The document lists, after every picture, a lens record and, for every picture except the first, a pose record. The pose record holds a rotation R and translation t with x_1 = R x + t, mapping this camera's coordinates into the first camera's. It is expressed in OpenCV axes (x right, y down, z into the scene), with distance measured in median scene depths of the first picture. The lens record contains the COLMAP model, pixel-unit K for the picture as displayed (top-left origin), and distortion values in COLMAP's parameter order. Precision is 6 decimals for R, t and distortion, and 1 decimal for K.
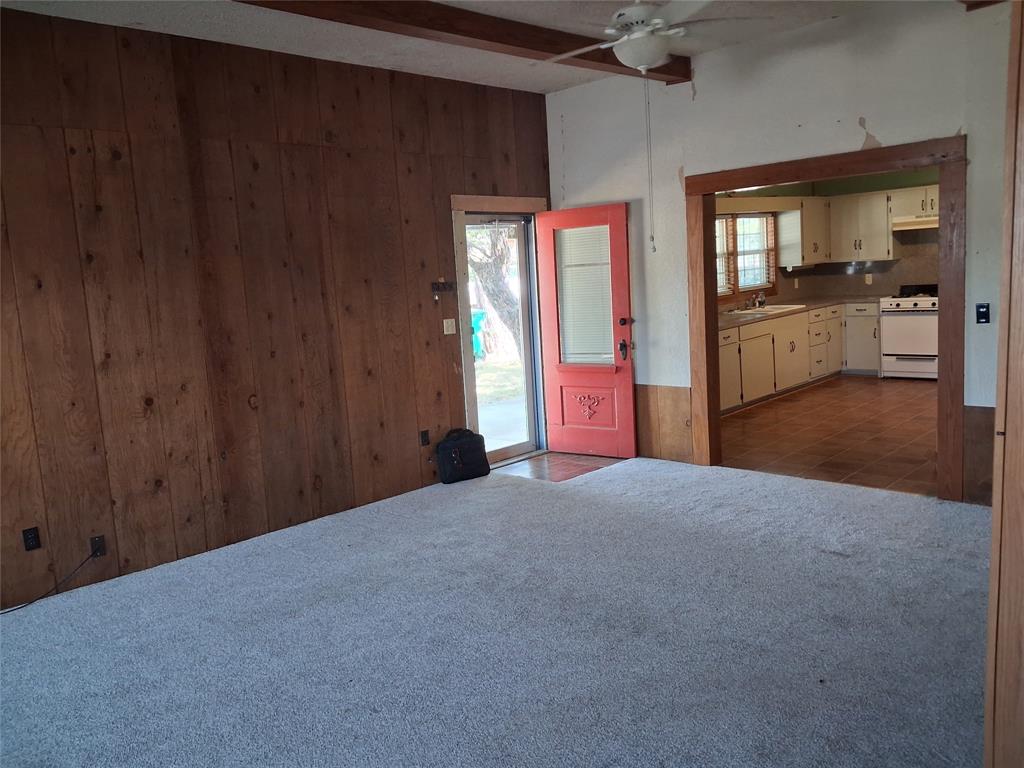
lens RADIAL K [[803.0, 0, 512.0], [0, 803.0, 384.0], [0, 0, 1]] dist [0.026750, -0.097212]
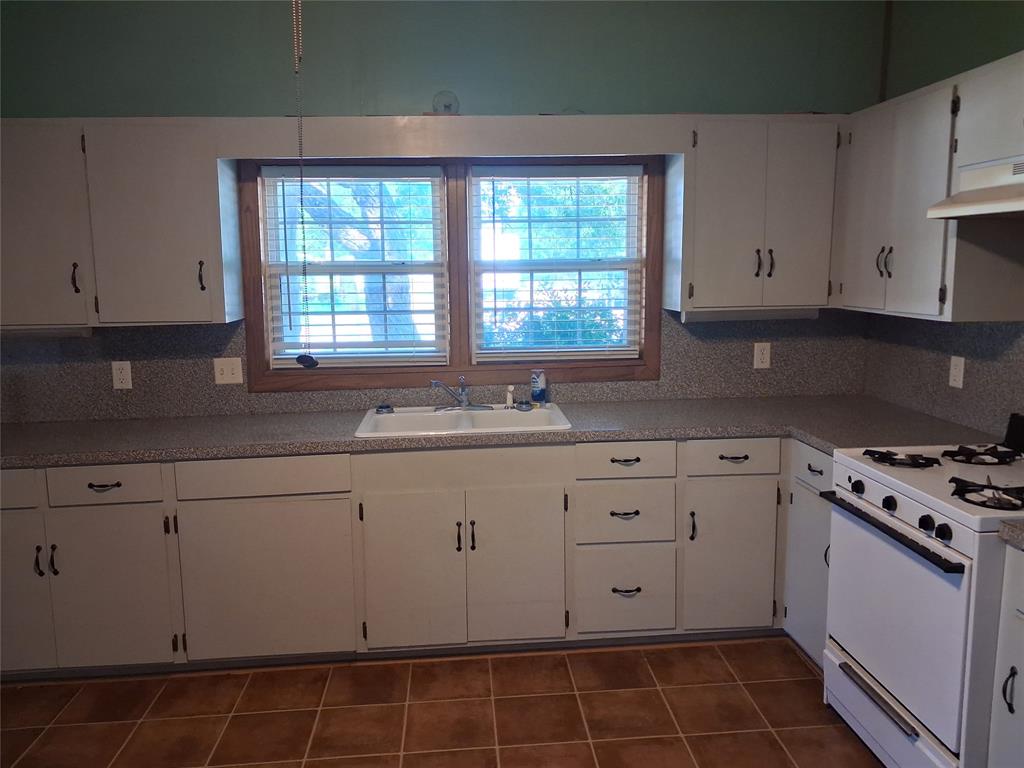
lens RADIAL K [[803.0, 0, 512.0], [0, 803.0, 384.0], [0, 0, 1]] dist [0.026750, -0.097212]
pose [[0.762330, 0.149748, -0.629626, 0.538706], [-0.131800, 0.988397, 0.075497, -0.133499], [0.633626, 0.025431, 0.773222, 0.682476]]
